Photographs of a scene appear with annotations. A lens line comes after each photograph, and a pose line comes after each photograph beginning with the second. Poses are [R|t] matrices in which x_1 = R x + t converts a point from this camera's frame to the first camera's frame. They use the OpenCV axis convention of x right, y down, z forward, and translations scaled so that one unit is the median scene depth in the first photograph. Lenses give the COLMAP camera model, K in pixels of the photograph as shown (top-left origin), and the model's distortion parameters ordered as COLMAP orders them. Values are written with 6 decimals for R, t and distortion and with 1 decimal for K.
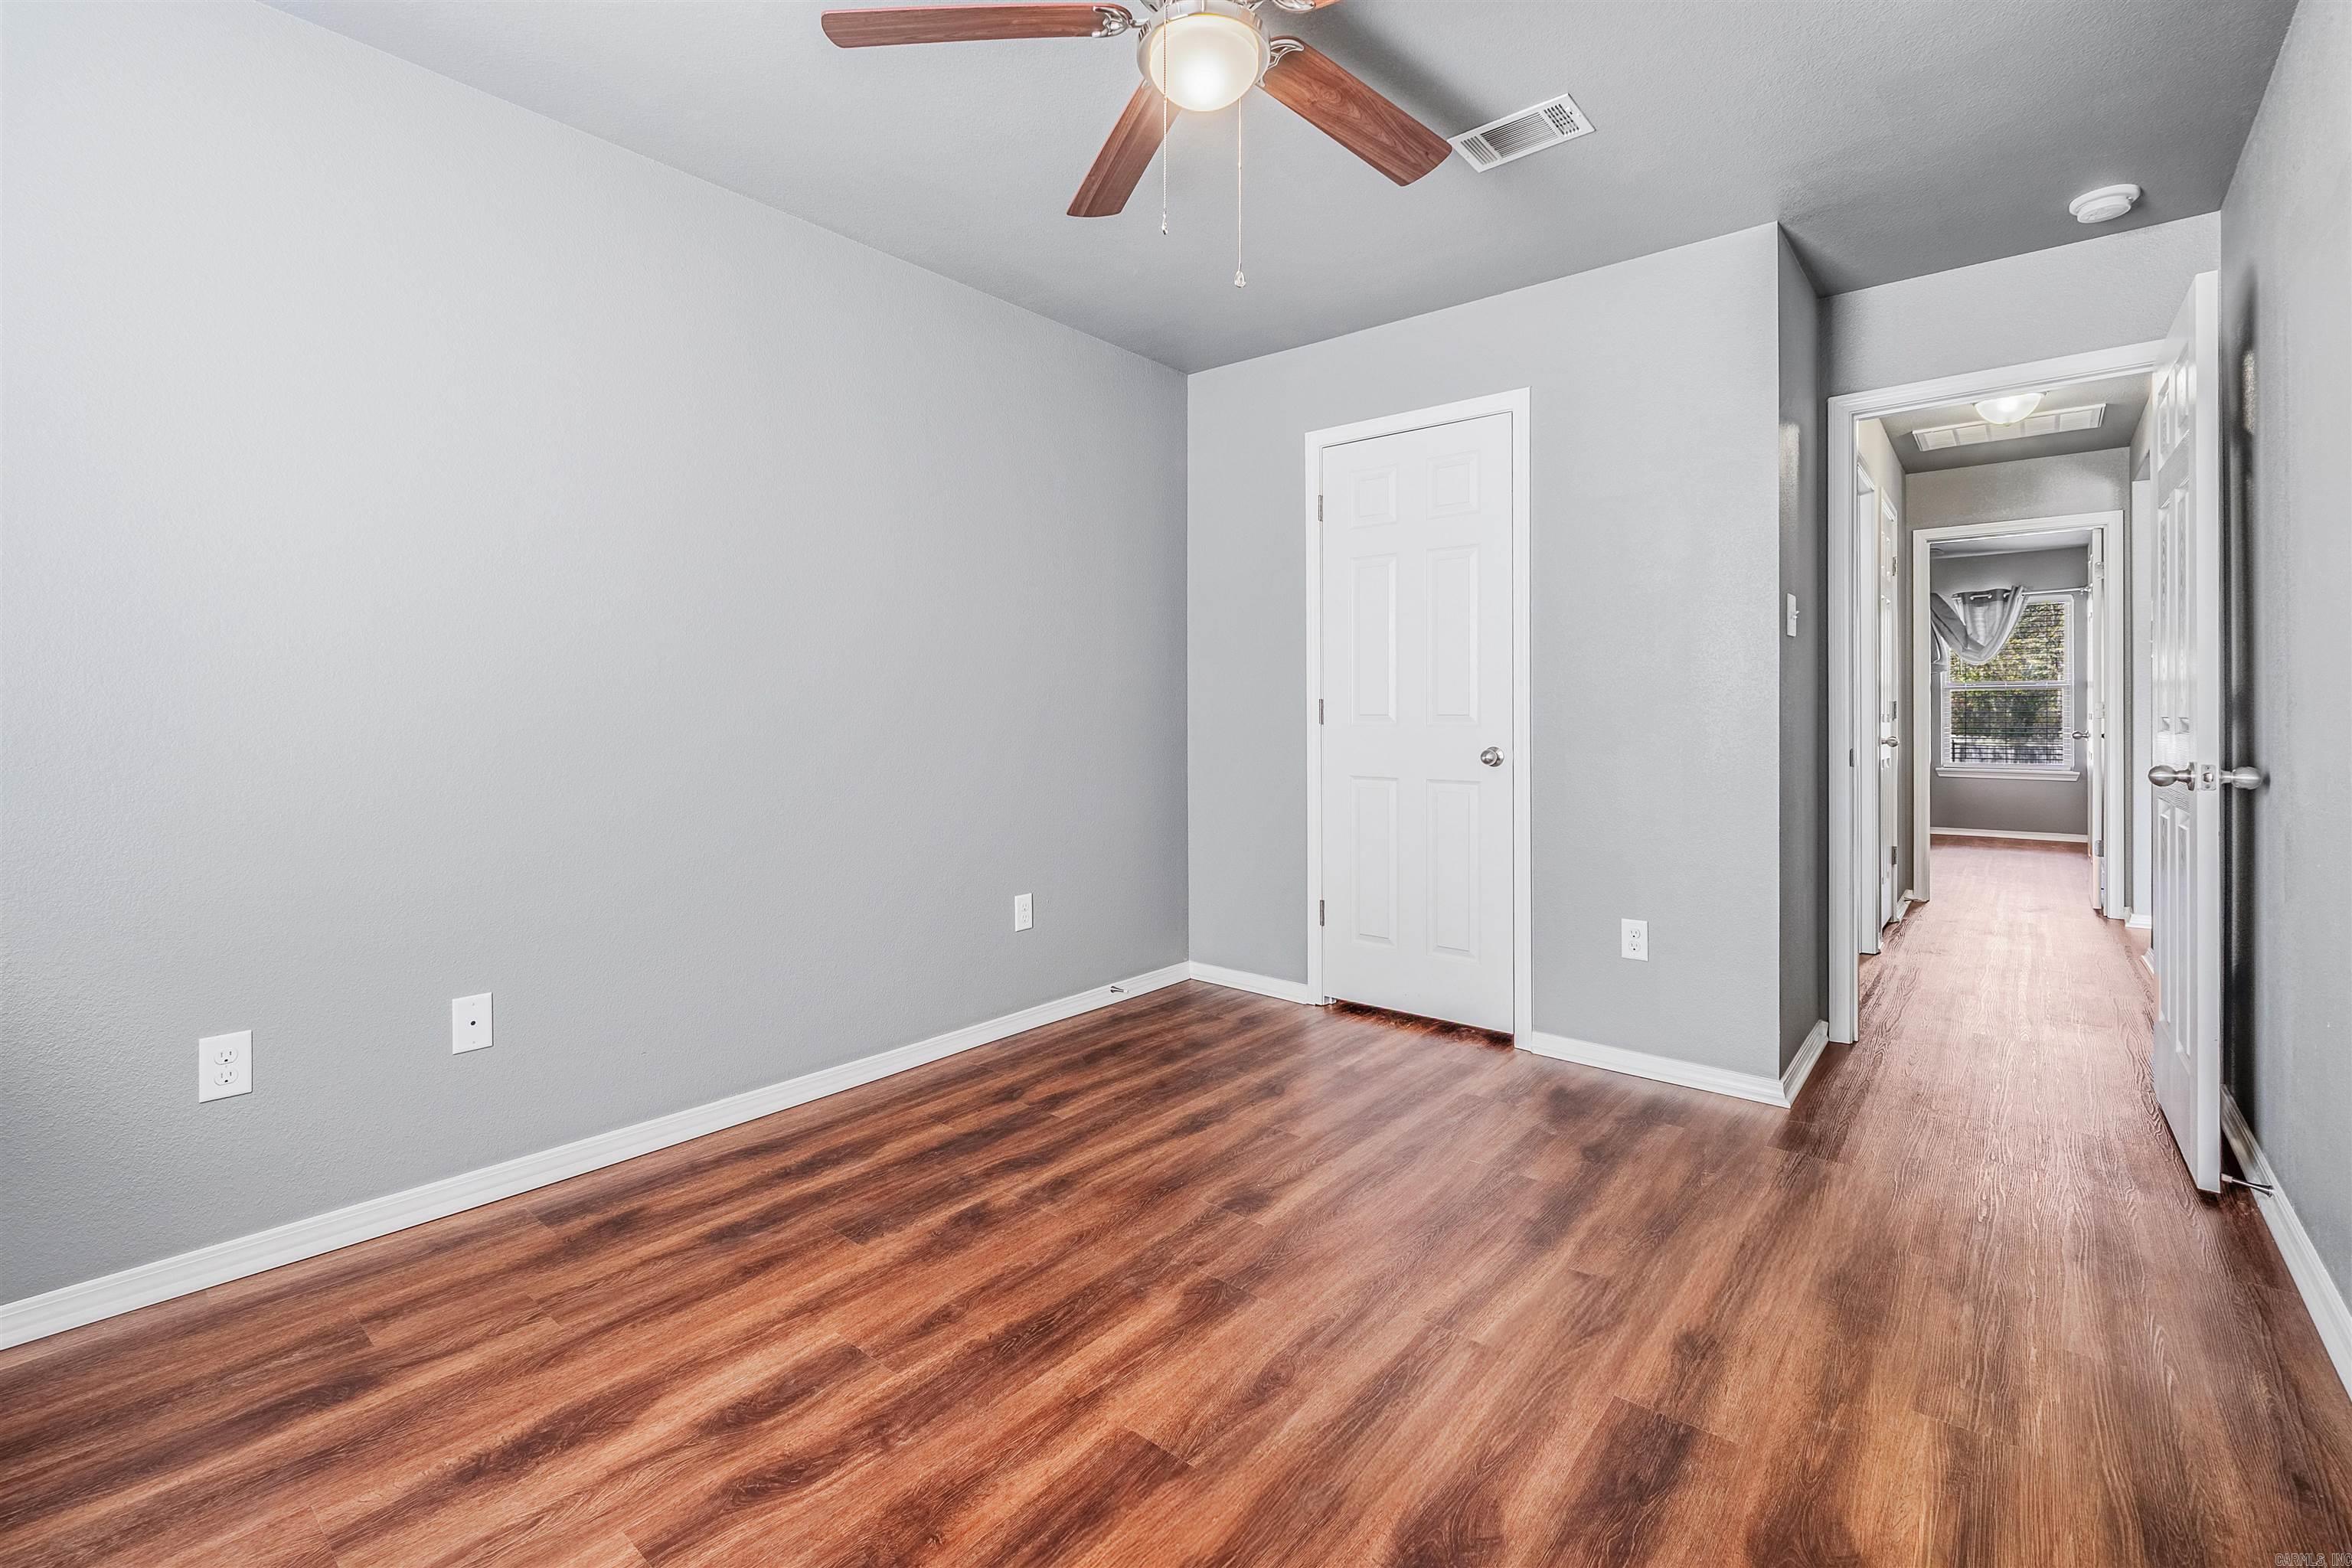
lens RADIAL K [[1021.4, 0, 1170.6], [0, 1021.4, 730.0], [0, 0, 1]] dist [-0.008324, -0.000276]
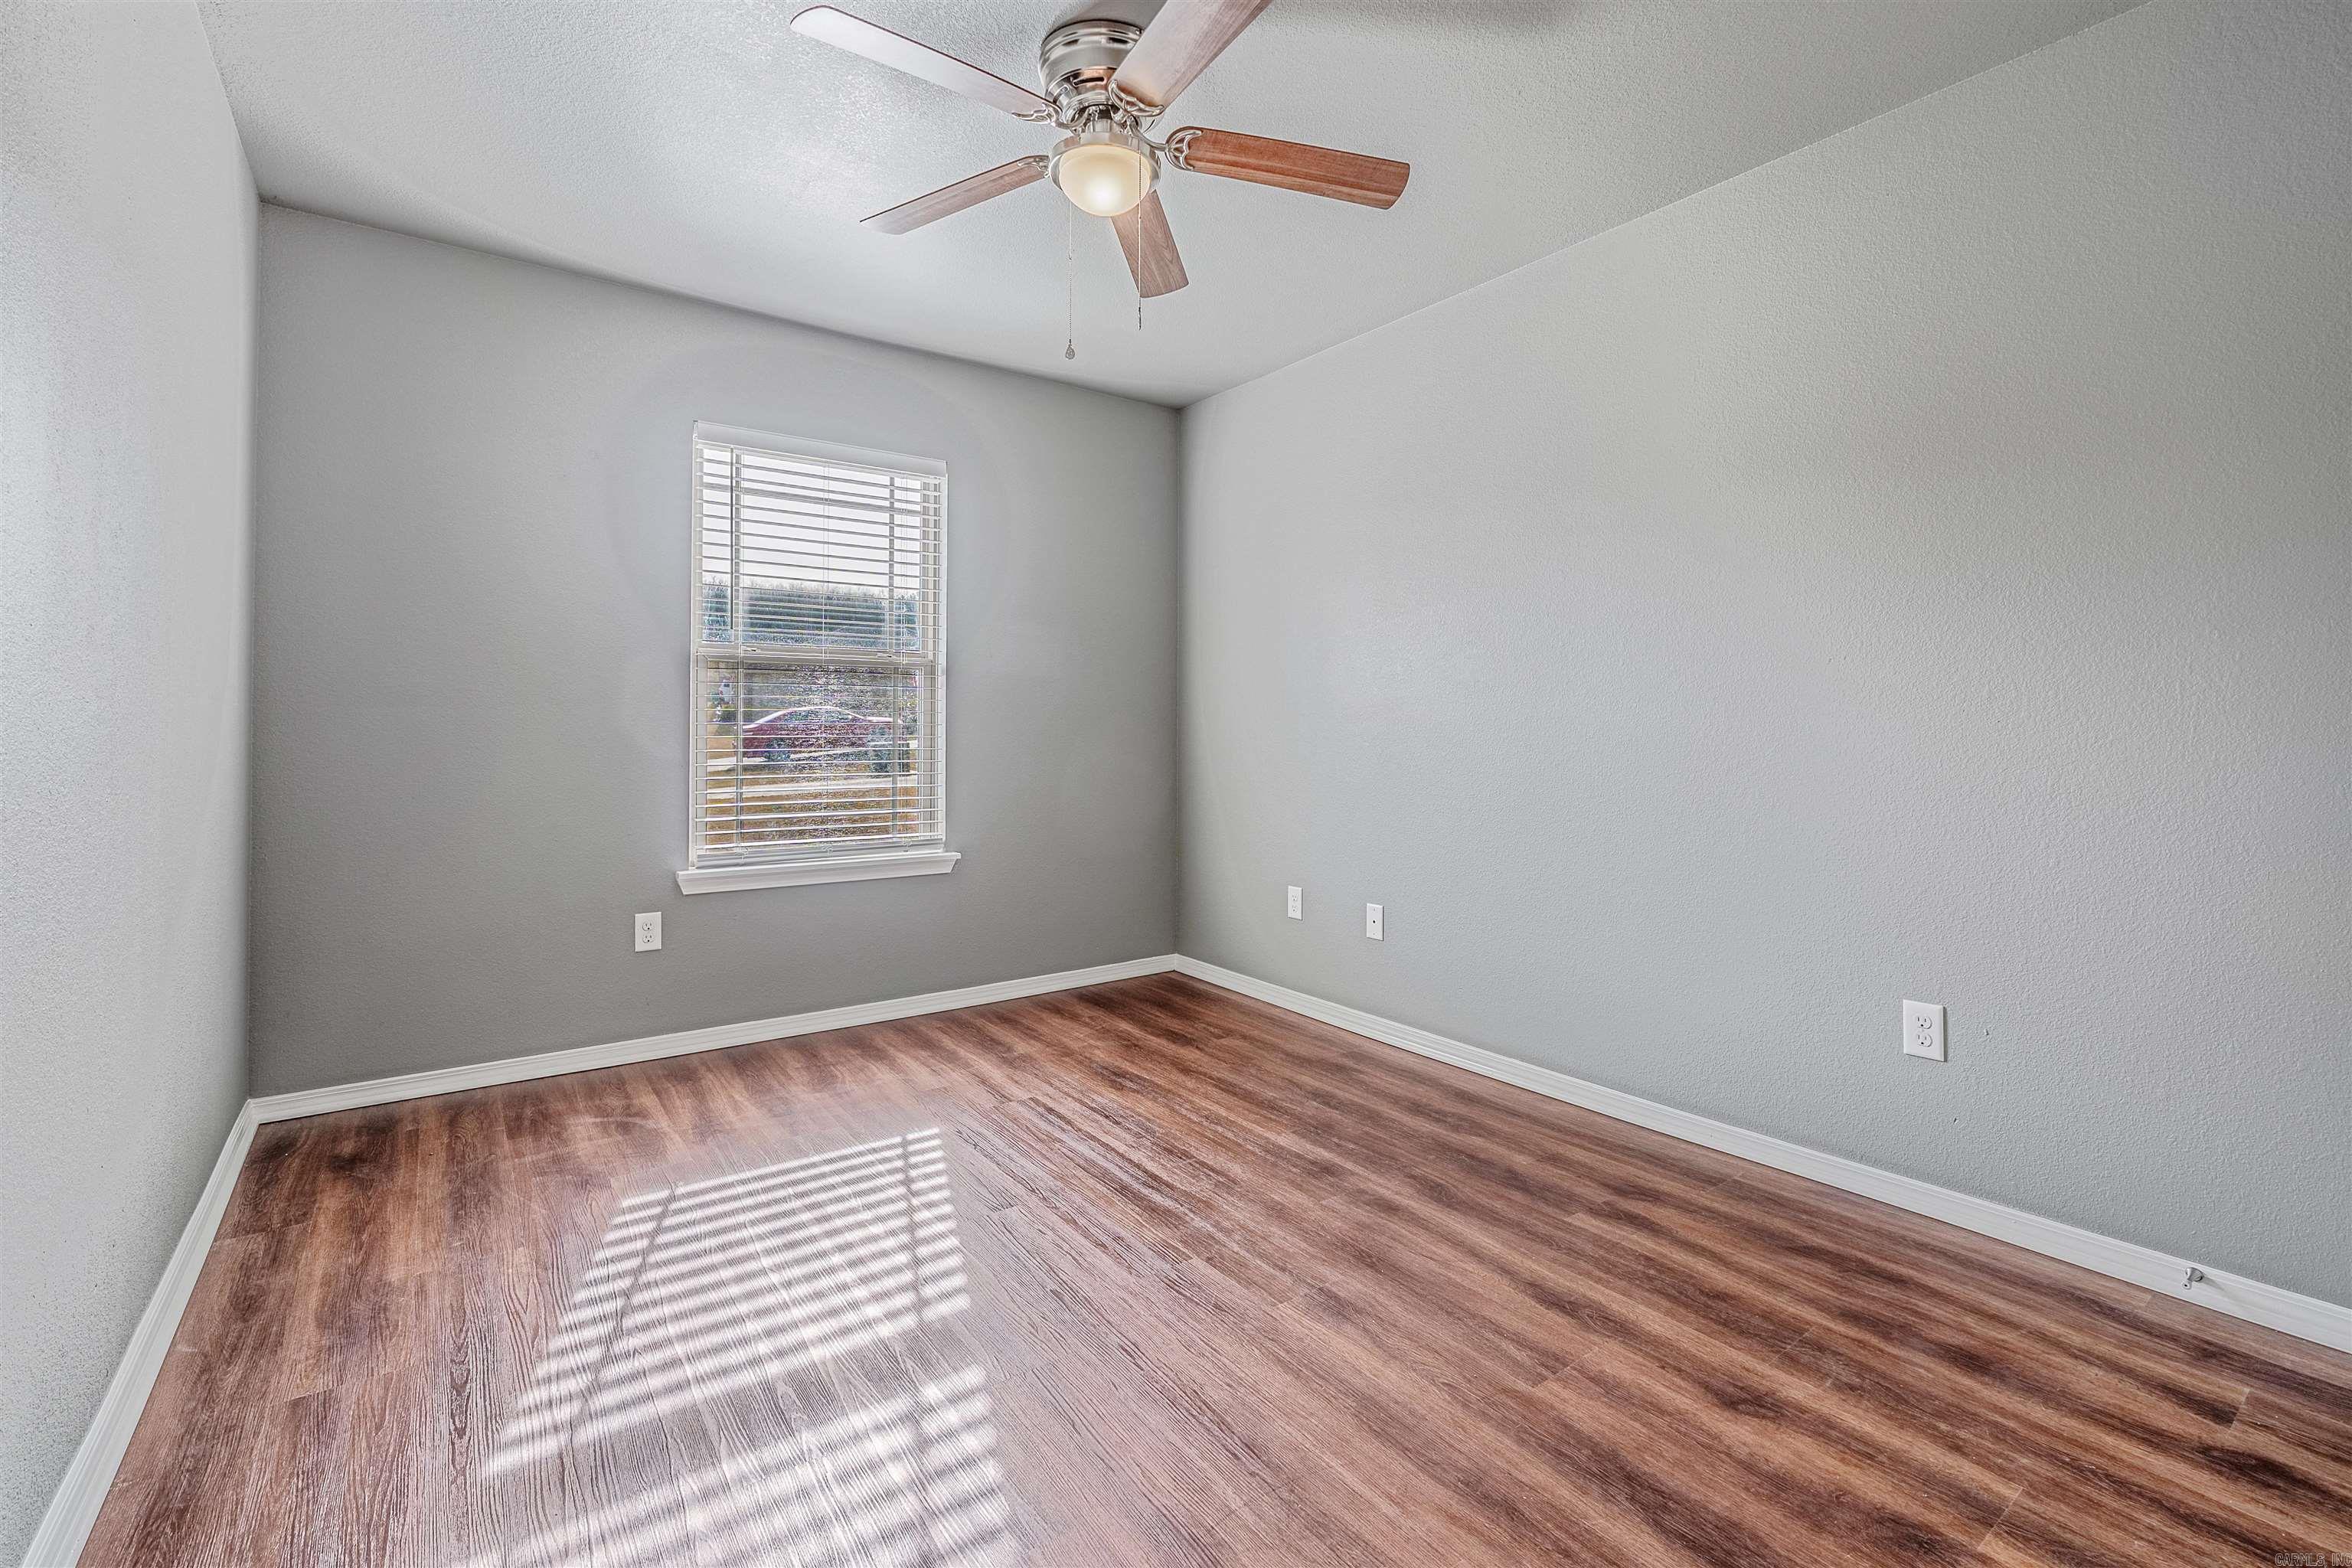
lens RADIAL K [[1021.4, 0, 1170.6], [0, 1021.4, 730.0], [0, 0, 1]] dist [-0.008324, -0.000276]
pose [[-0.252747, 0.002443, -0.967529, 0.782282], [-0.008876, 0.999949, 0.004844, -0.012815], [0.967492, 0.009812, -0.252713, 0.918194]]
